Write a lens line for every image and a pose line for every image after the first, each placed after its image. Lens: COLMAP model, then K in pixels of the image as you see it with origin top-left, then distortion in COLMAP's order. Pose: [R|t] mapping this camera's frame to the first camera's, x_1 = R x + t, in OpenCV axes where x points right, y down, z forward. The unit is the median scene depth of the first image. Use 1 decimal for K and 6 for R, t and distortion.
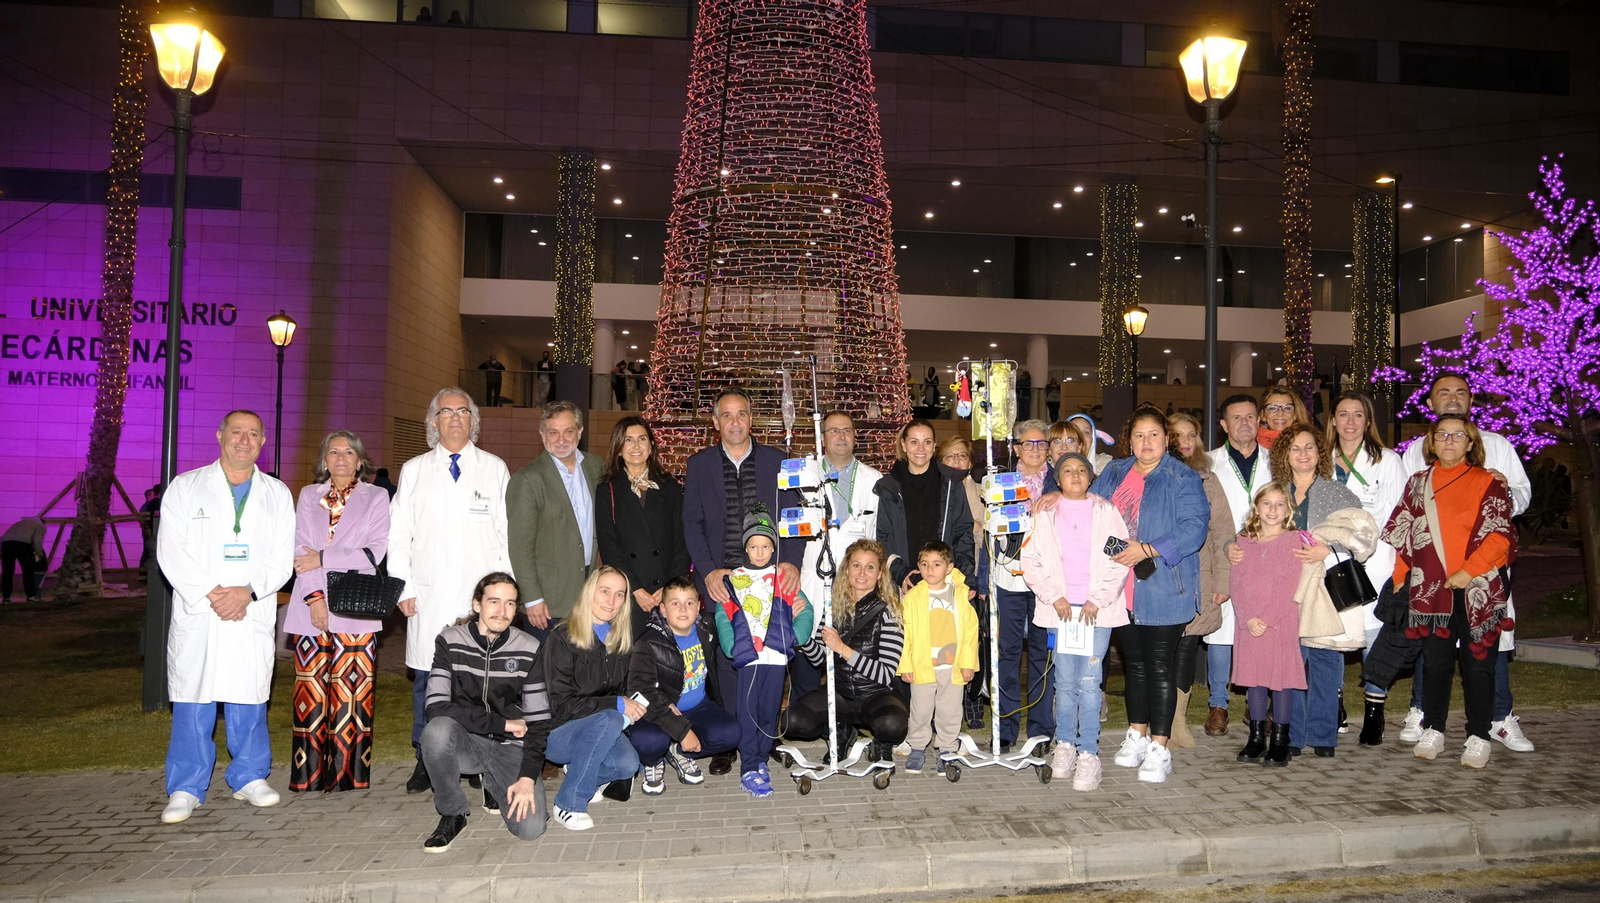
lens RADIAL K [[1068.3, 0, 811.7], [0, 1068.3, 455.5], [0, 0, 1]] dist [-0.025180, 0.006060]
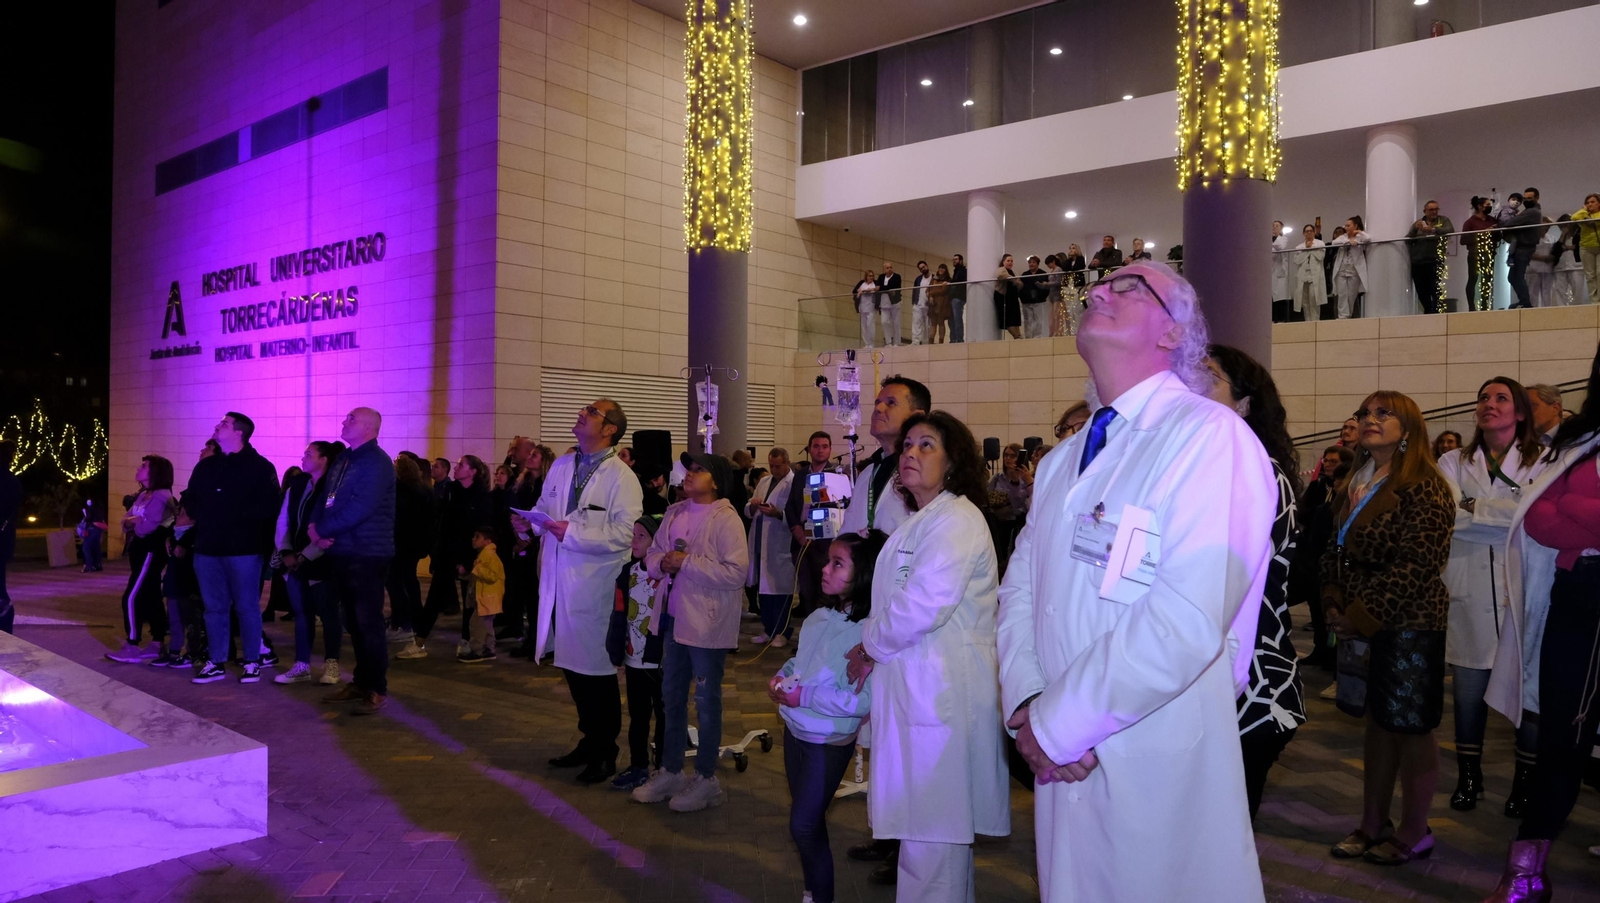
lens RADIAL K [[1079.2, 0, 802.3], [0, 1079.2, 456.0], [0, 0, 1]] dist [-0.036232, 0.022368]
pose [[0.682220, -0.007609, -0.731107, 0.233552], [0.017978, 0.999818, 0.006371, 0.020396], [0.730926, -0.017490, 0.682233, 0.686721]]
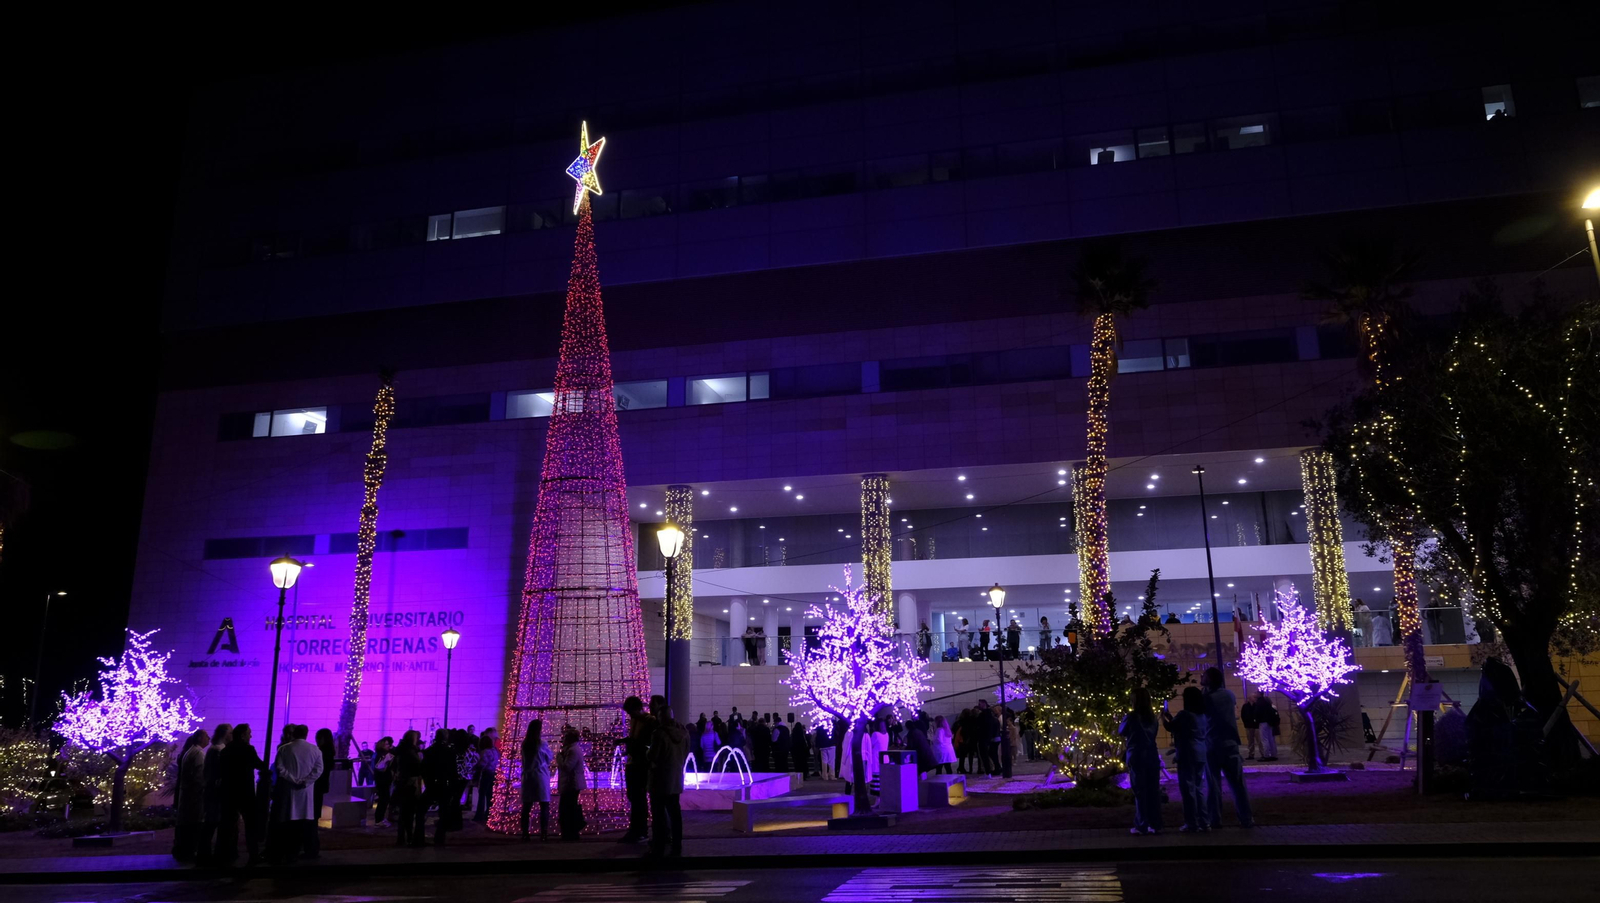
lens RADIAL K [[1068.3, 0, 811.7], [0, 1068.3, 455.5], [0, 0, 1]] dist [-0.025180, 0.006060]
pose [[0.948101, -0.102962, -0.300837, 0.406992], [0.039212, 0.976760, -0.210721, -0.020257], [0.315542, 0.187988, 0.930104, -0.295452]]
